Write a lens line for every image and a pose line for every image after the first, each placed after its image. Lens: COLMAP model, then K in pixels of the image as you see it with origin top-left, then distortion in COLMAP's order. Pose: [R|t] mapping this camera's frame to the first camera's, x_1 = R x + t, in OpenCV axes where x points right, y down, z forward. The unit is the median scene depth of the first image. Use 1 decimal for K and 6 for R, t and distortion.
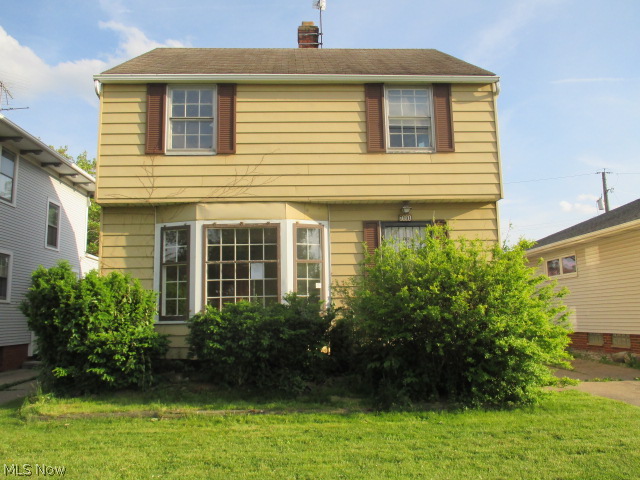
lens RADIAL K [[532.2, 0, 320.0], [0, 532.2, 240.0], [0, 0, 1]] dist [-0.019444, 0.006430]
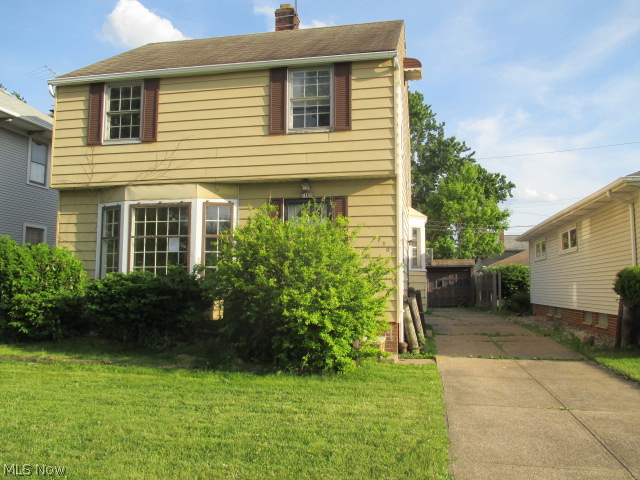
lens RADIAL K [[532.2, 0, 320.0], [0, 532.2, 240.0], [0, 0, 1]] dist [-0.019444, 0.006430]
pose [[0.968968, 0.003046, -0.247166, 0.460156], [0.011058, 0.998389, 0.055656, -0.011245], [0.246937, -0.056662, 0.967373, -0.020939]]
